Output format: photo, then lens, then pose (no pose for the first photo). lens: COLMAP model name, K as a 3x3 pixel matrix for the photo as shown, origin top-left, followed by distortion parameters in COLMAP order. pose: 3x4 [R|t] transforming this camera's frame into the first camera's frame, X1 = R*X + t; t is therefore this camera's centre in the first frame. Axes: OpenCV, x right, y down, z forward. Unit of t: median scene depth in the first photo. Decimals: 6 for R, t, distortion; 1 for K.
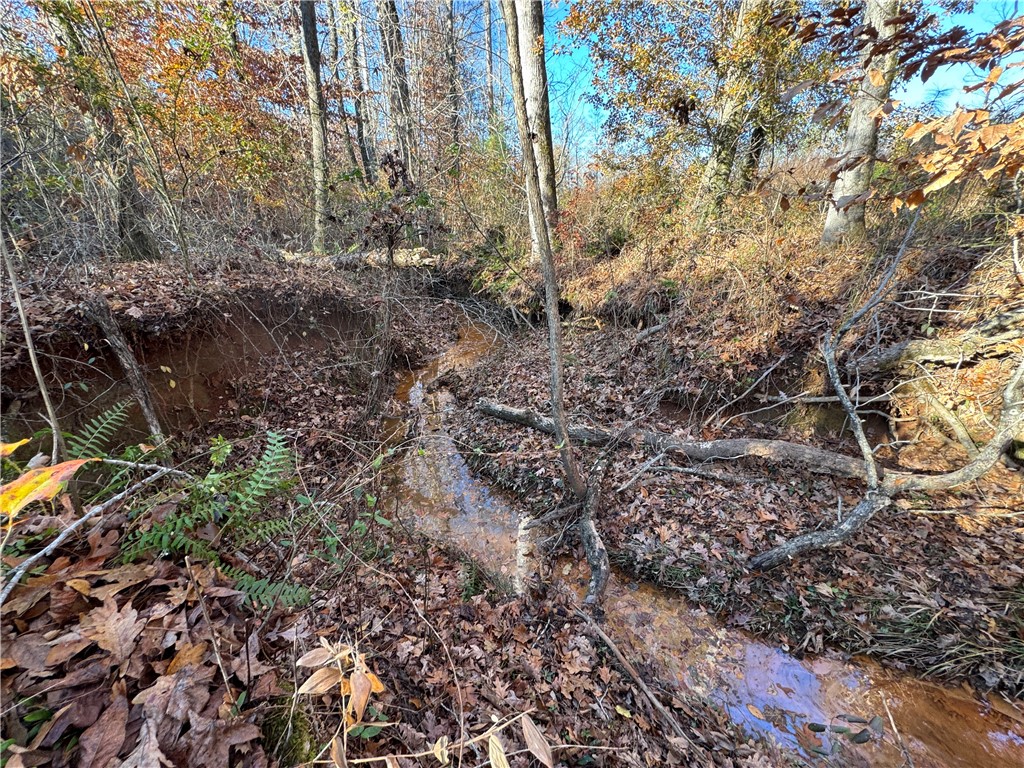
lens RADIAL K [[408.5, 0, 513.5], [0, 408.5, 383.3], [0, 0, 1]] dist [-0.000428, 0.000012]
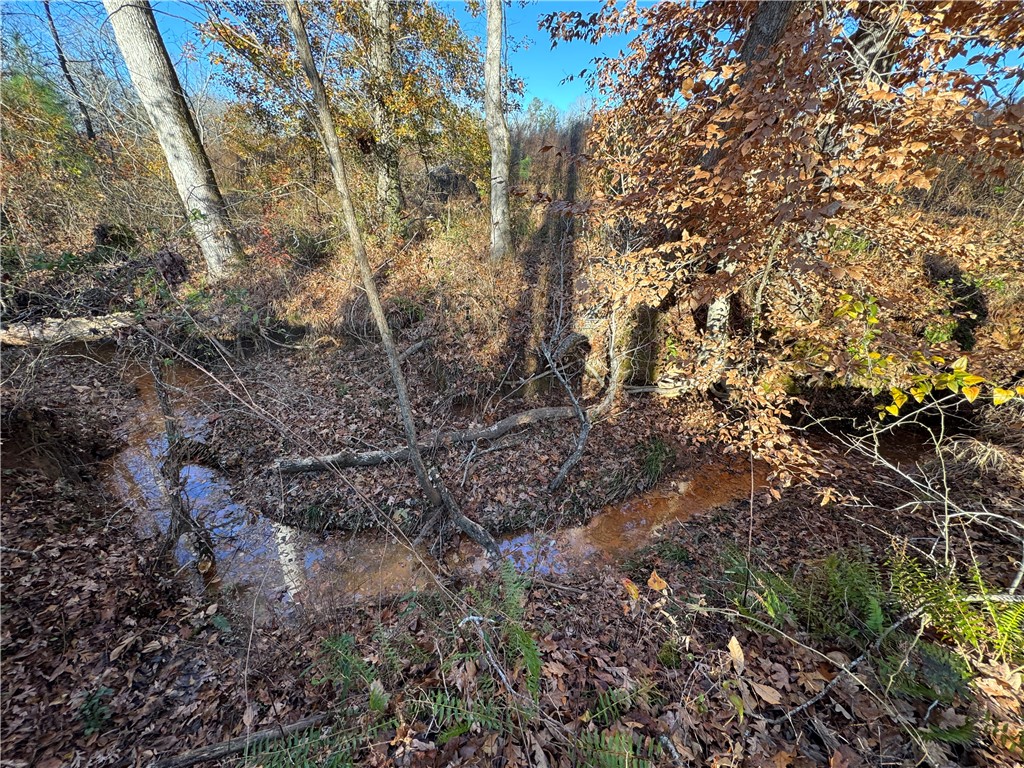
lens RADIAL K [[408.5, 0, 513.3], [0, 408.5, 384.0], [0, 0, 1]] dist [-0.000428, 0.000012]
pose [[0.678355, -0.295730, 0.672591, -0.423676], [0.232261, 0.954790, 0.185557, -0.259626], [-0.697058, 0.030343, 0.716373, -0.086067]]
